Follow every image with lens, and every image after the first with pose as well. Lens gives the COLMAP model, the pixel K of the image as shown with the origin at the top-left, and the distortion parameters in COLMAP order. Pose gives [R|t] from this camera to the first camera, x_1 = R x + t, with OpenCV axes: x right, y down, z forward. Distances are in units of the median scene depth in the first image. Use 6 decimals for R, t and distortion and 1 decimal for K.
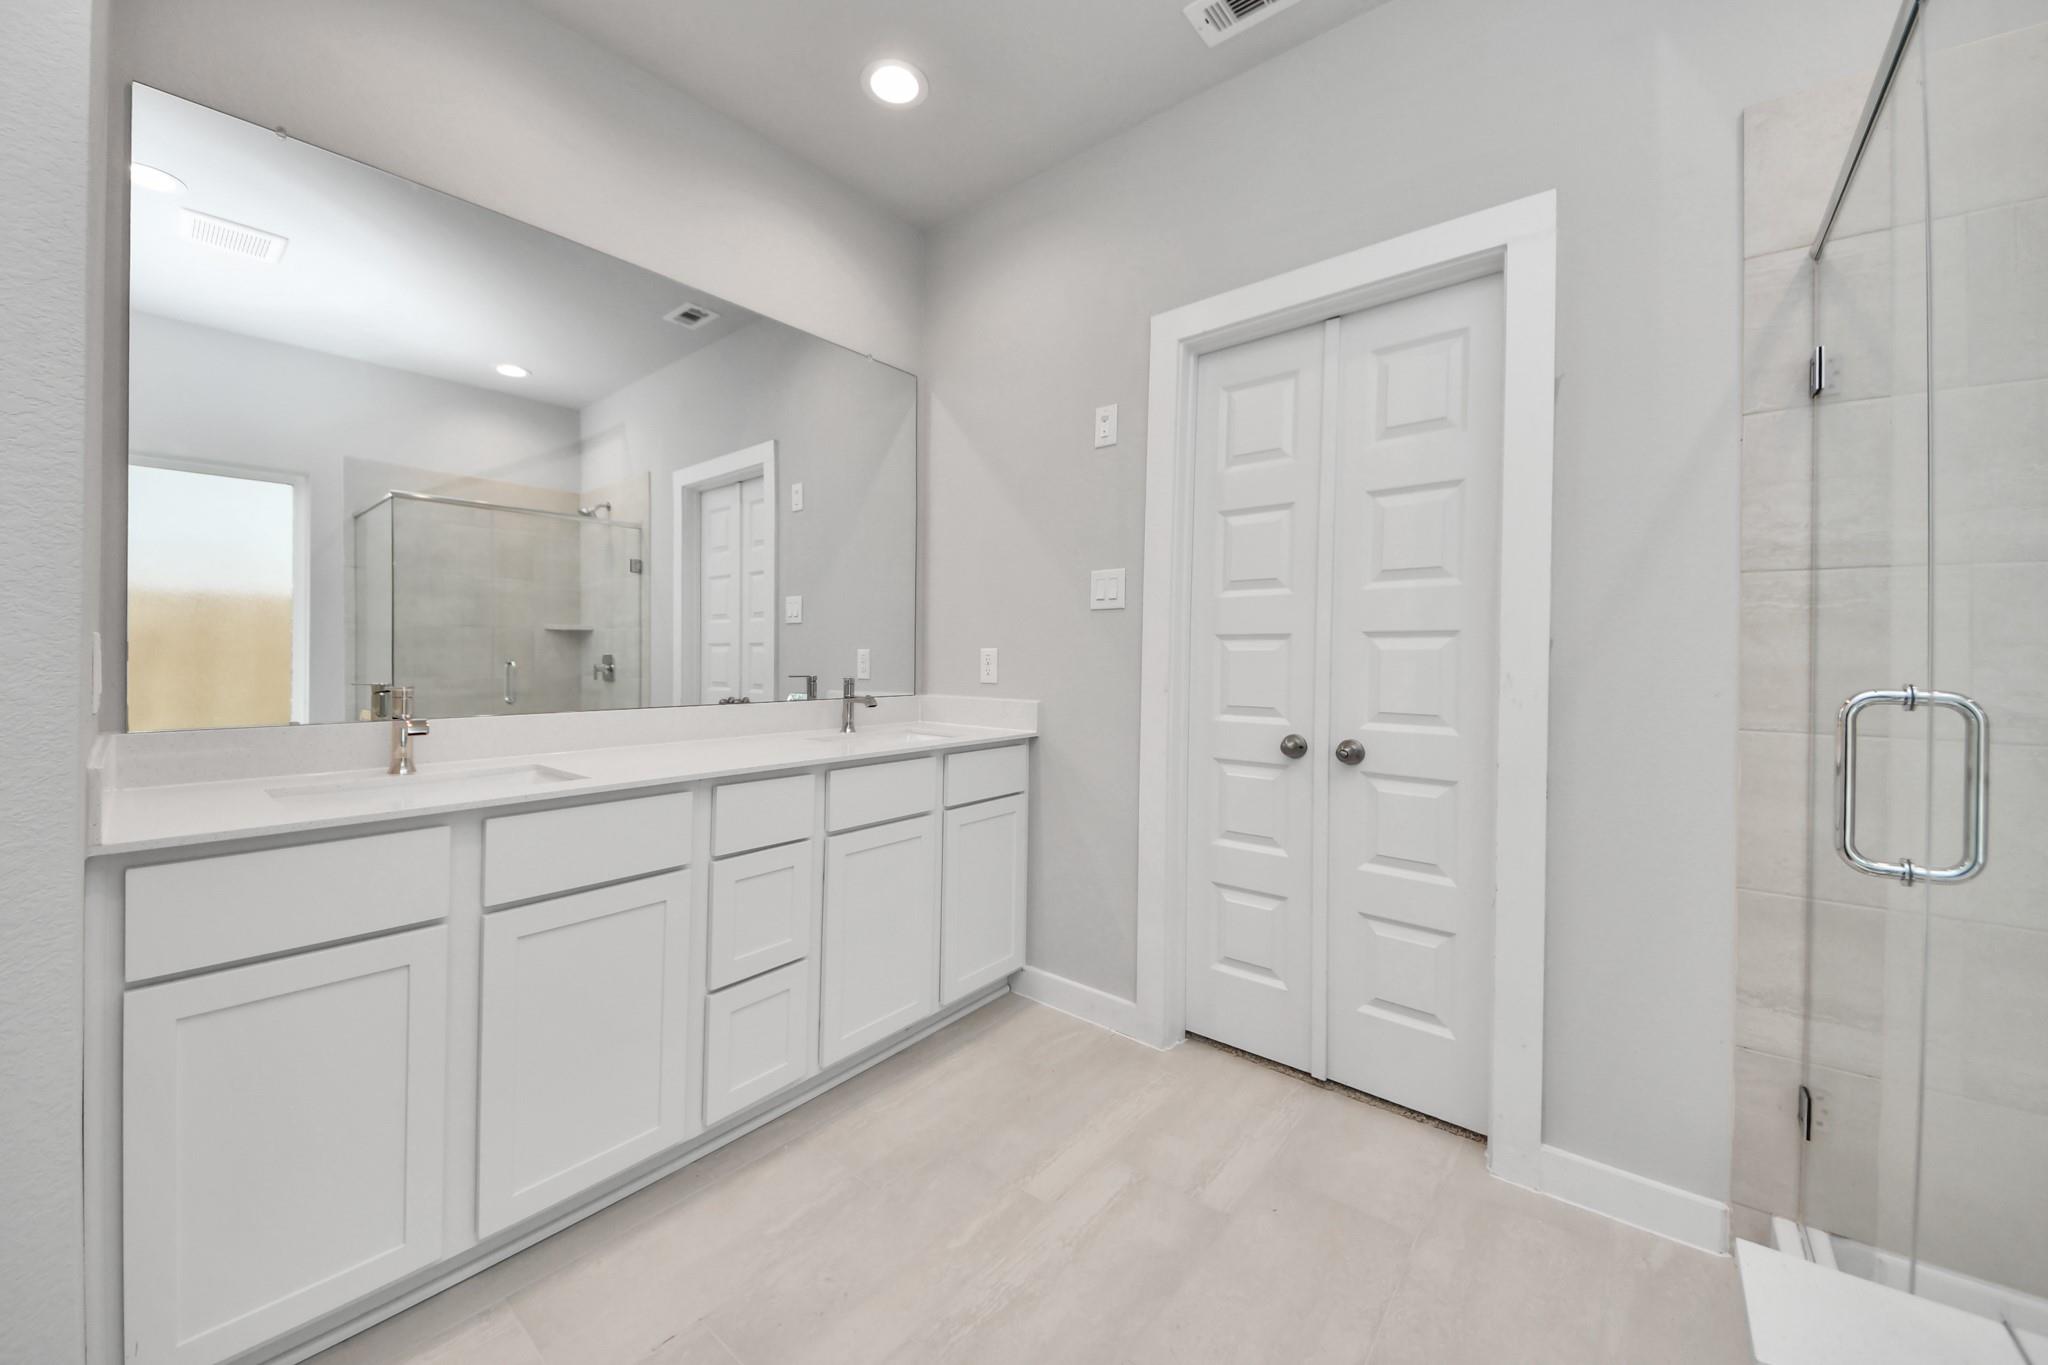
lens RADIAL K [[741.6, 0, 1025.0], [0, 741.6, 642.8], [0, 0, 1]] dist [0.032930, -0.023705]
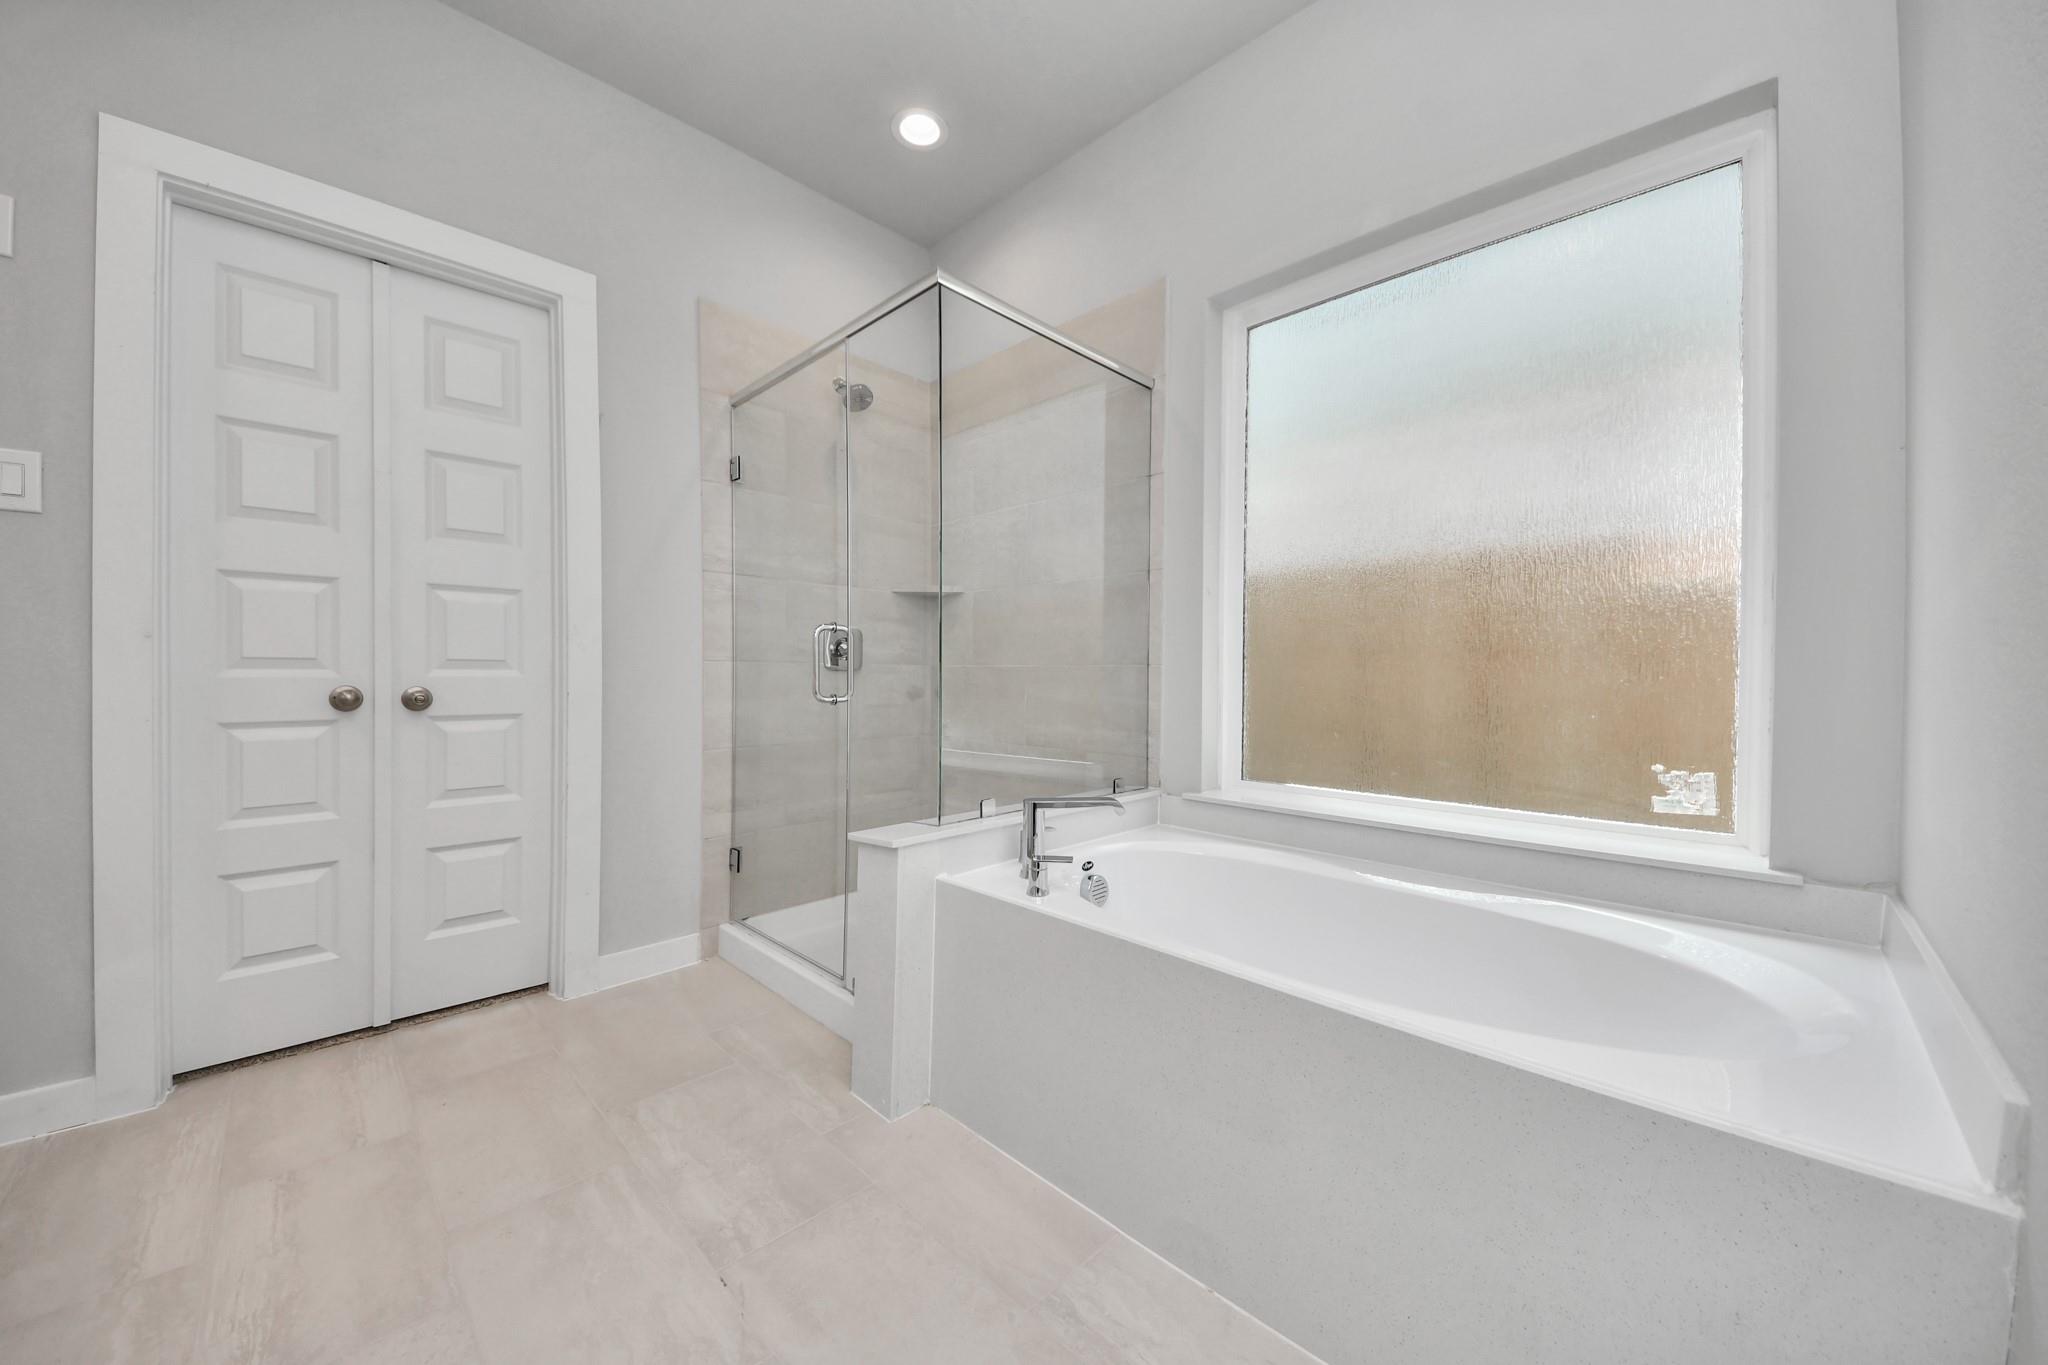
lens RADIAL K [[749.0, 0, 1024.0], [0, 749.0, 682.5], [0, 0, 1]] dist [-0.000760, -0.000117]
pose [[0.094722, -0.017964, 0.995342, -0.641752], [-0.022344, 0.999547, 0.020167, 0.102676], [-0.995253, -0.024150, 0.094278, 0.075425]]
